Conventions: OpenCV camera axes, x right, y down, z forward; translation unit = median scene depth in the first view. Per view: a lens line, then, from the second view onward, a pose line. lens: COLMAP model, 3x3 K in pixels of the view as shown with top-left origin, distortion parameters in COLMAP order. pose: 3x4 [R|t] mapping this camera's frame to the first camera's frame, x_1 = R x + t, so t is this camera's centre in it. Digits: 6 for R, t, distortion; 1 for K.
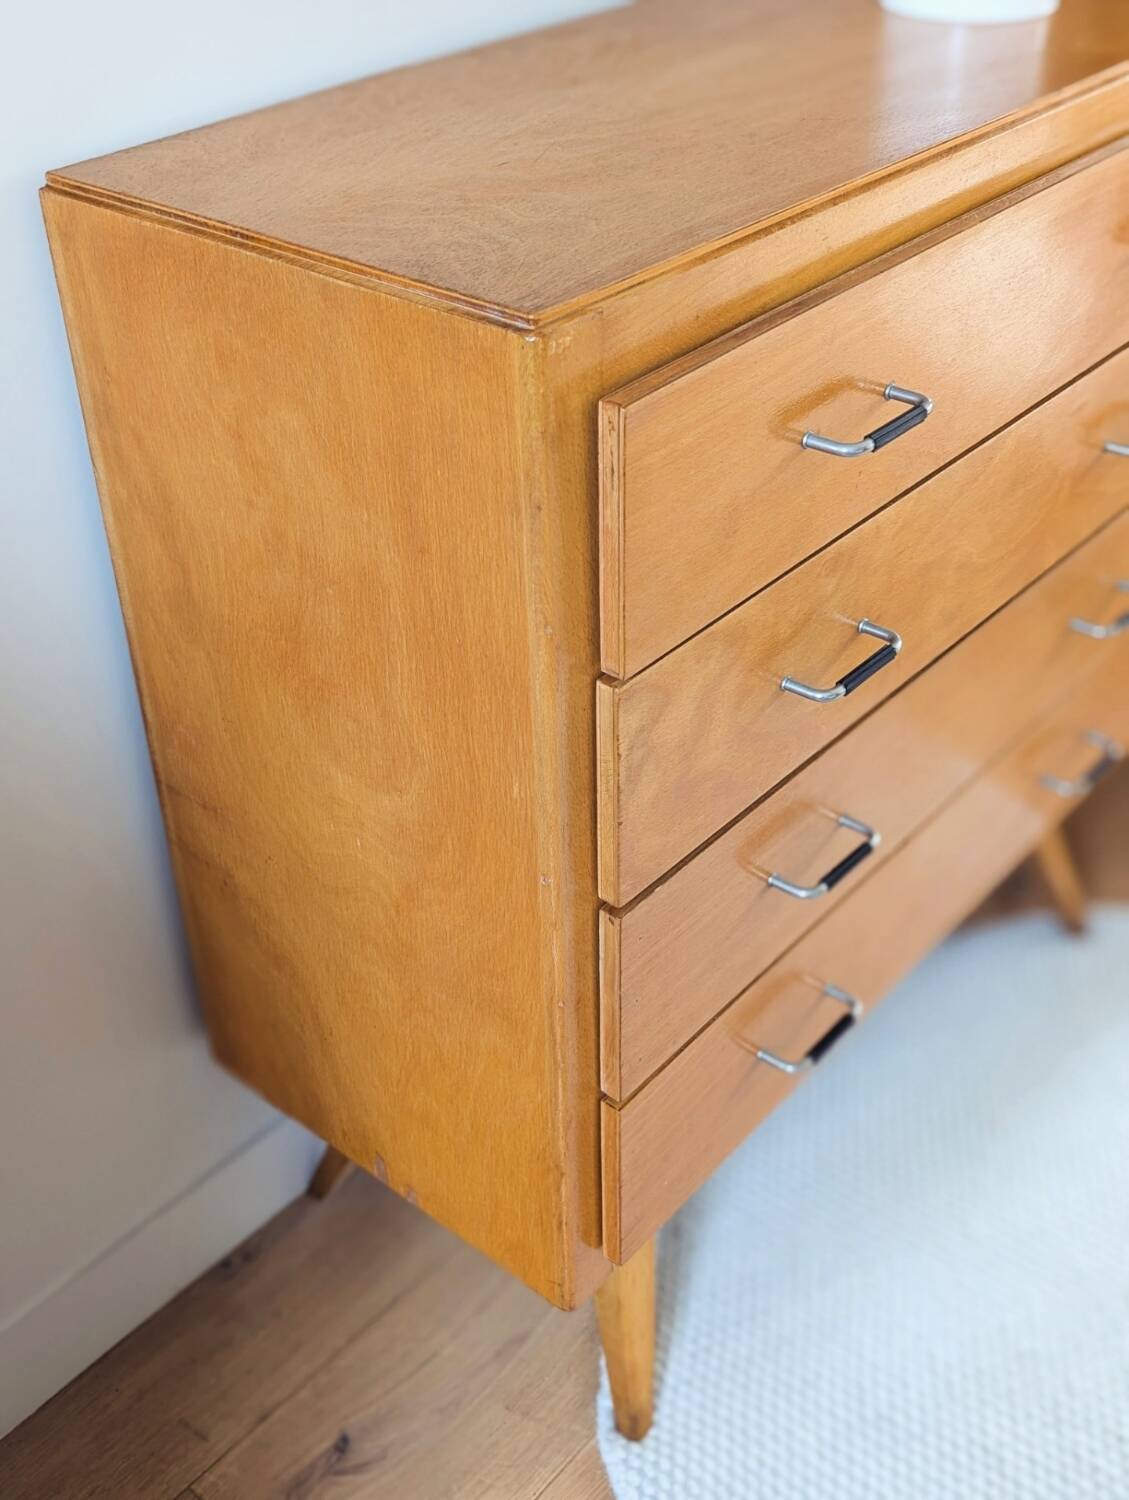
lens RADIAL K [[1695.2, 0, 578.8], [0, 1695.2, 748.2], [0, 0, 1]] dist [0.113800, -0.400081]
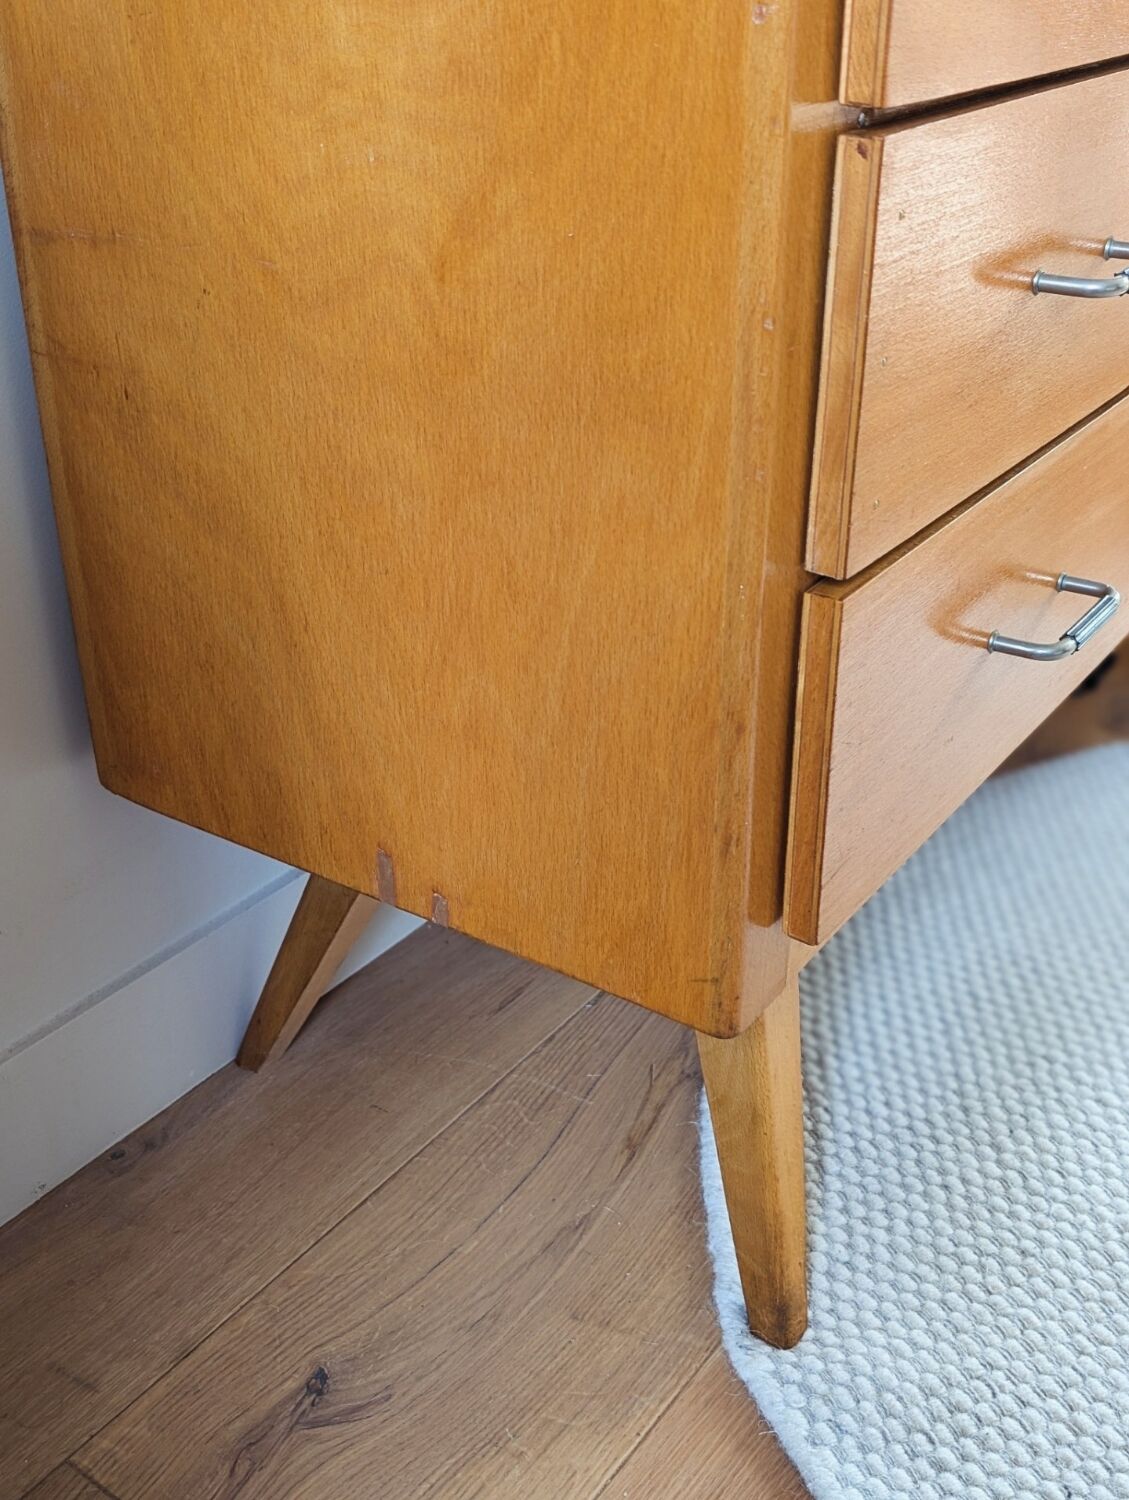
lens RADIAL K [[1695.2, 0, 578.8], [0, 1695.2, 748.2], [0, 0, 1]] dist [0.113800, -0.400081]
pose [[0.995796, -0.029442, 0.086735, -0.092831], [0.040132, 0.991445, -0.124206, 0.264798], [-0.082336, 0.127165, 0.988458, 0.356457]]
